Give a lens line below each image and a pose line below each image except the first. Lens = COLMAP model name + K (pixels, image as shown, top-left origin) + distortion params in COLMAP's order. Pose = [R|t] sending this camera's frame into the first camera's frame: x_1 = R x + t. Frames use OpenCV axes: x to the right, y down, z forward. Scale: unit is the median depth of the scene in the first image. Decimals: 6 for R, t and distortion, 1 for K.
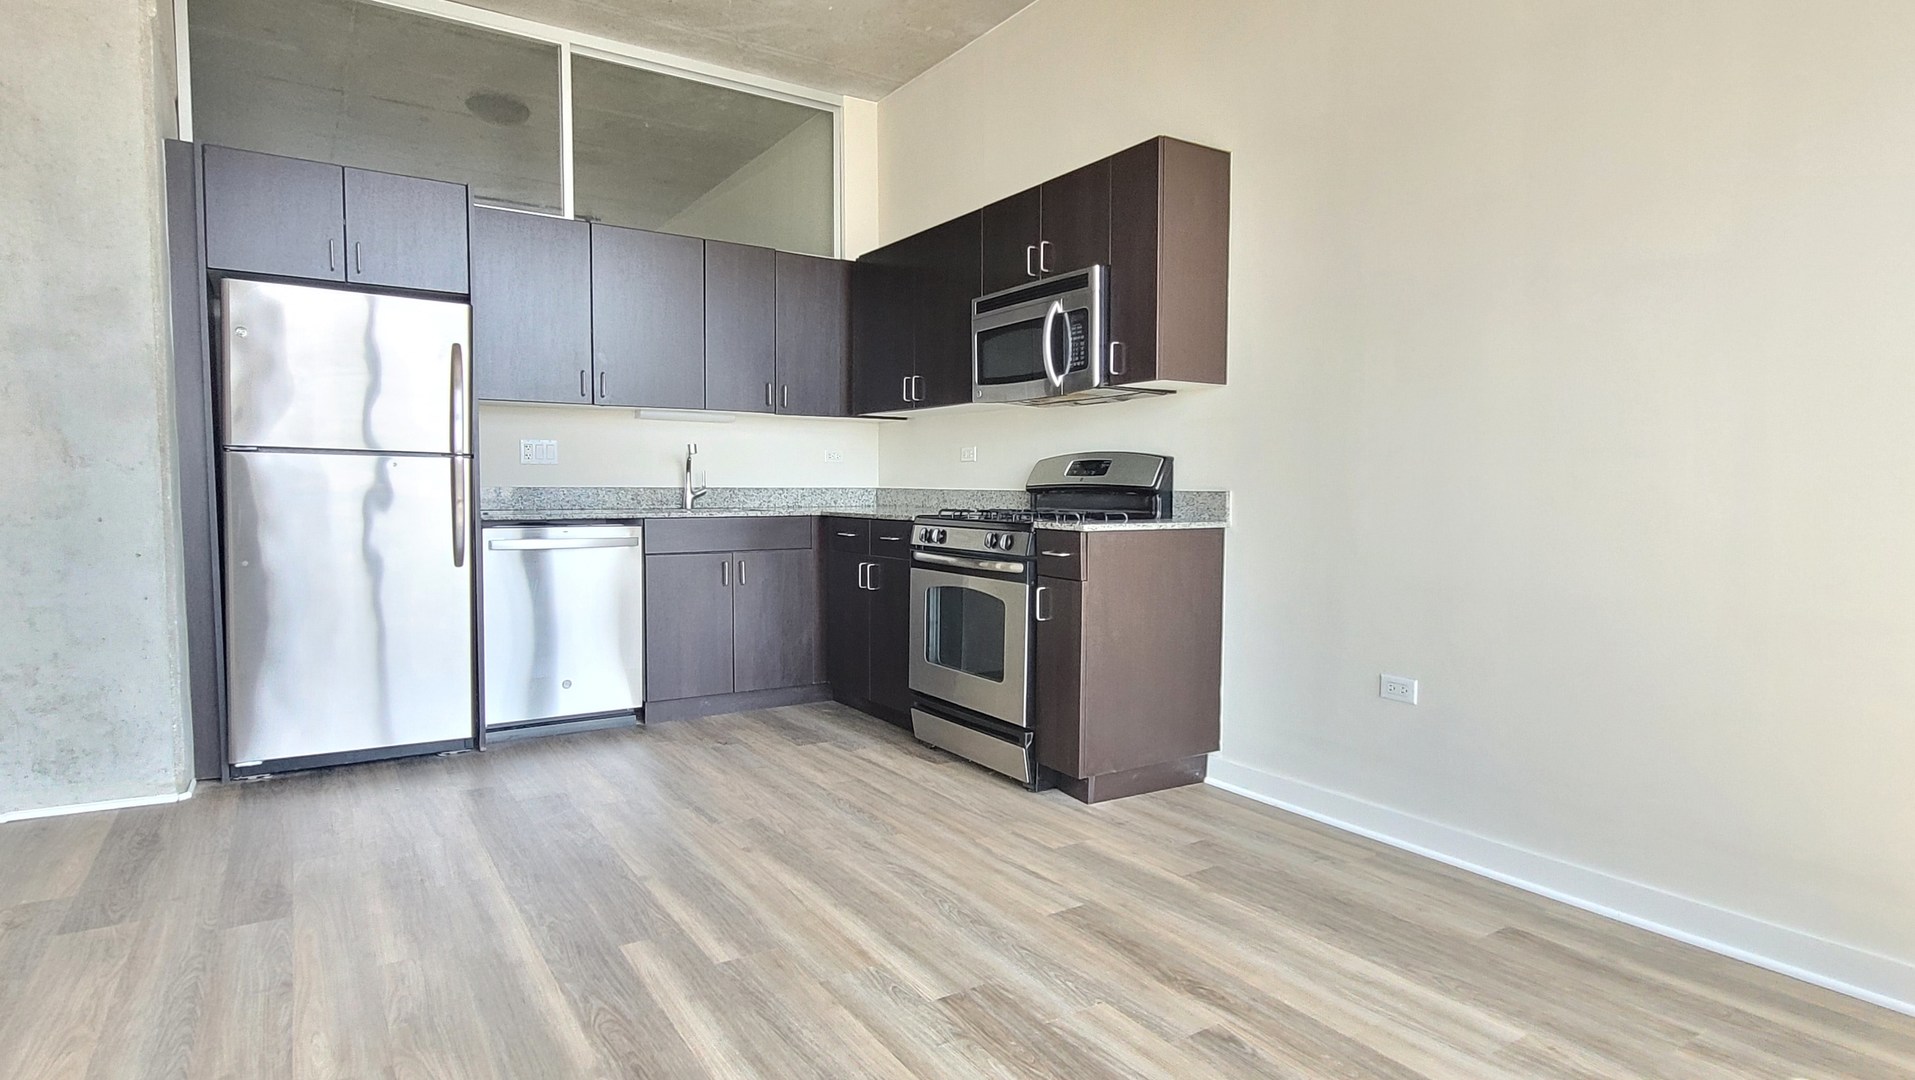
lens RADIAL K [[1006.3, 0, 965.0], [0, 1006.3, 543.3], [0, 0, 1]] dist [-0.006103, -0.000600]
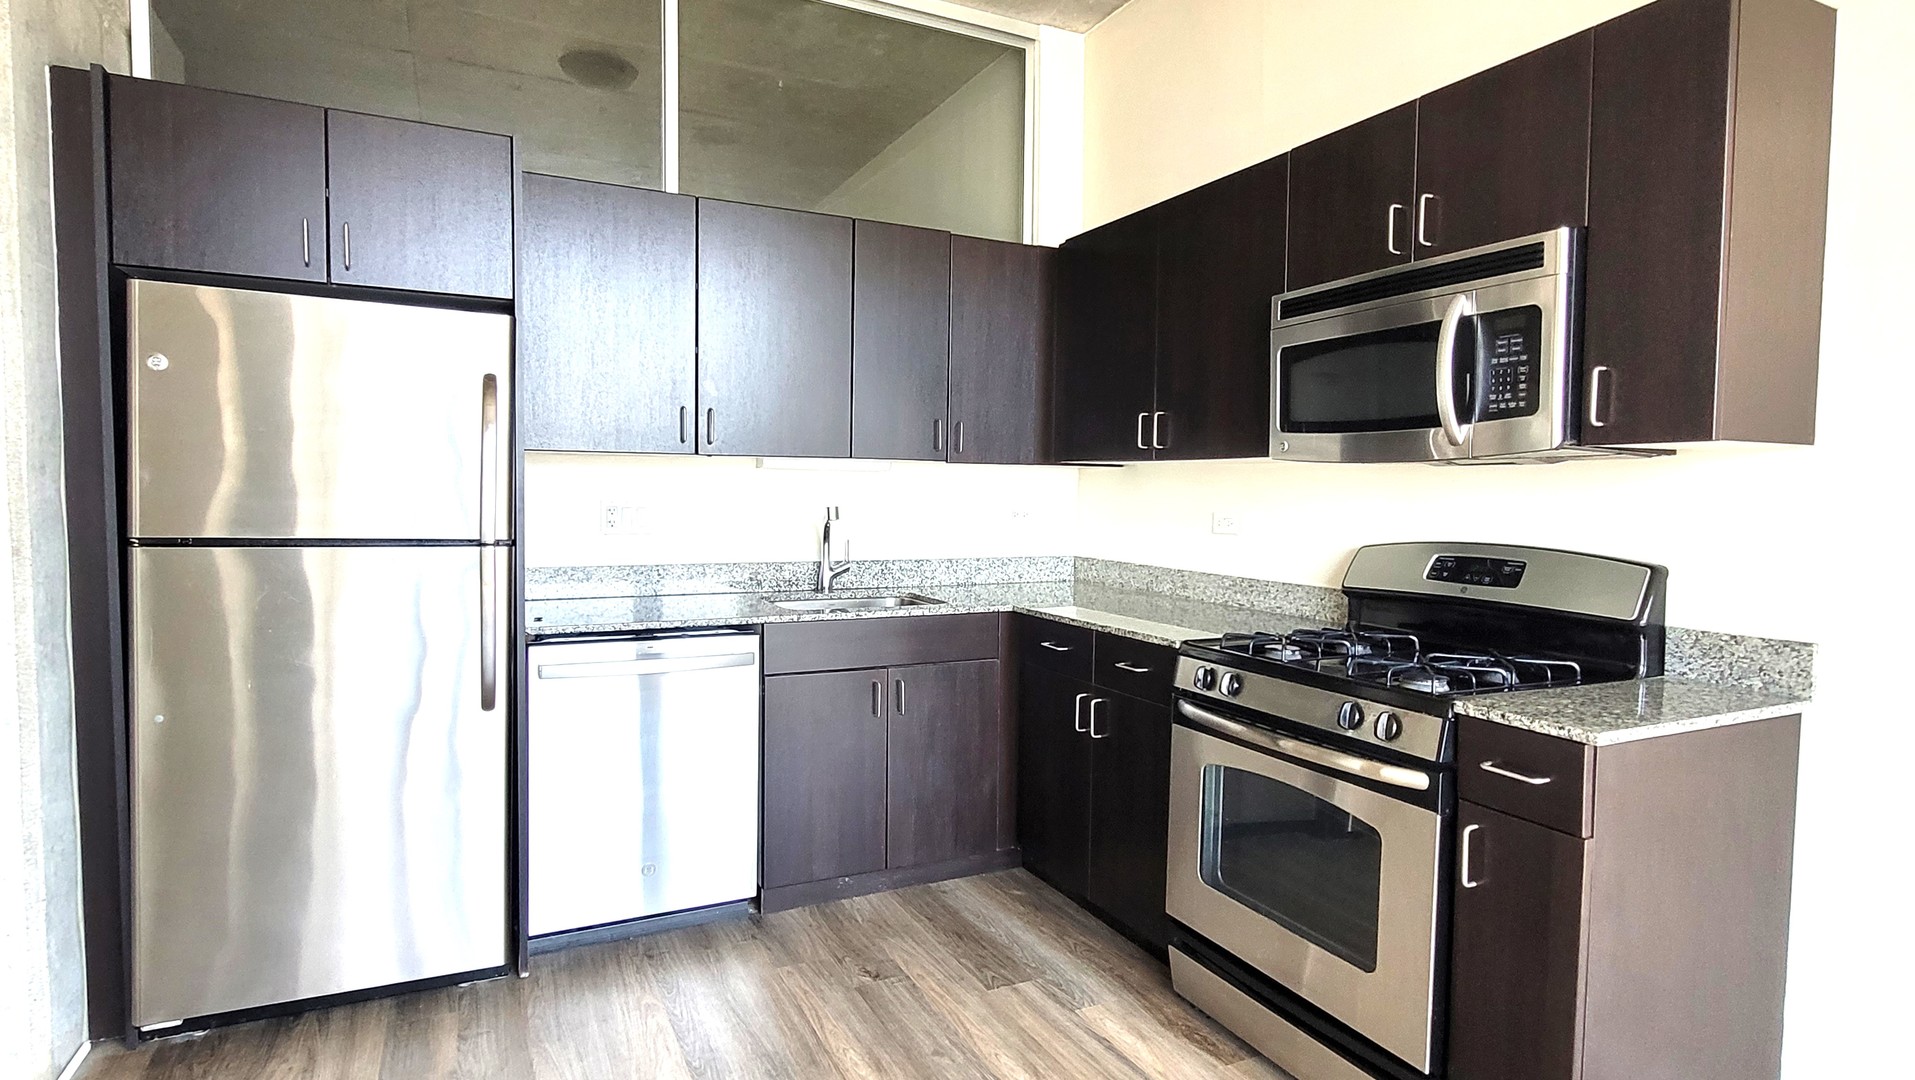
lens RADIAL K [[1006.3, 0, 965.0], [0, 1006.3, 543.3], [0, 0, 1]] dist [-0.006103, -0.000600]
pose [[0.992175, 0.014456, -0.124018, -0.107588], [-0.015186, 0.999872, -0.004947, -0.084478], [0.123931, 0.006792, 0.992268, 0.365323]]
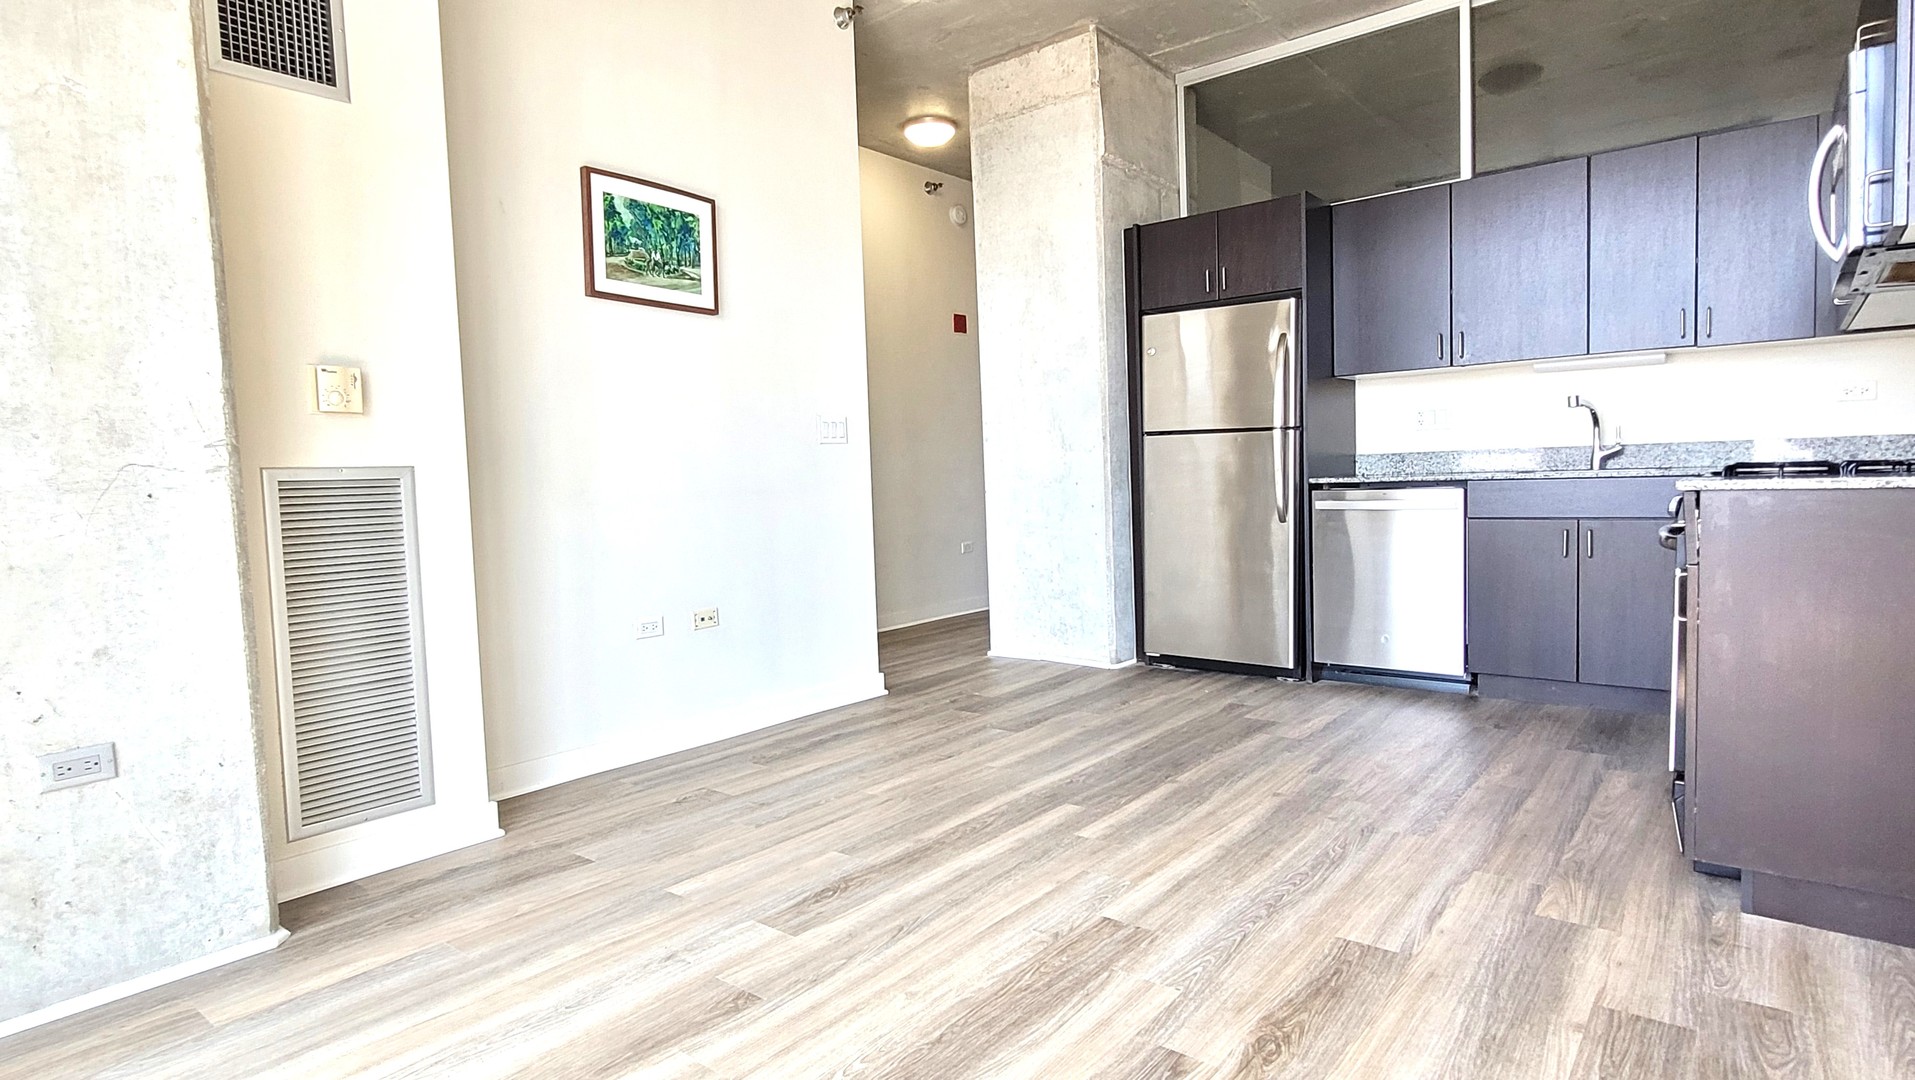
lens RADIAL K [[1006.3, 0, 965.0], [0, 1006.3, 543.3], [0, 0, 1]] dist [-0.006103, -0.000600]
pose [[0.301582, 0.051199, -0.952065, 0.489454], [-0.022112, 0.998664, 0.046700, 0.000552], [0.953184, 0.006968, 0.302311, 0.270126]]
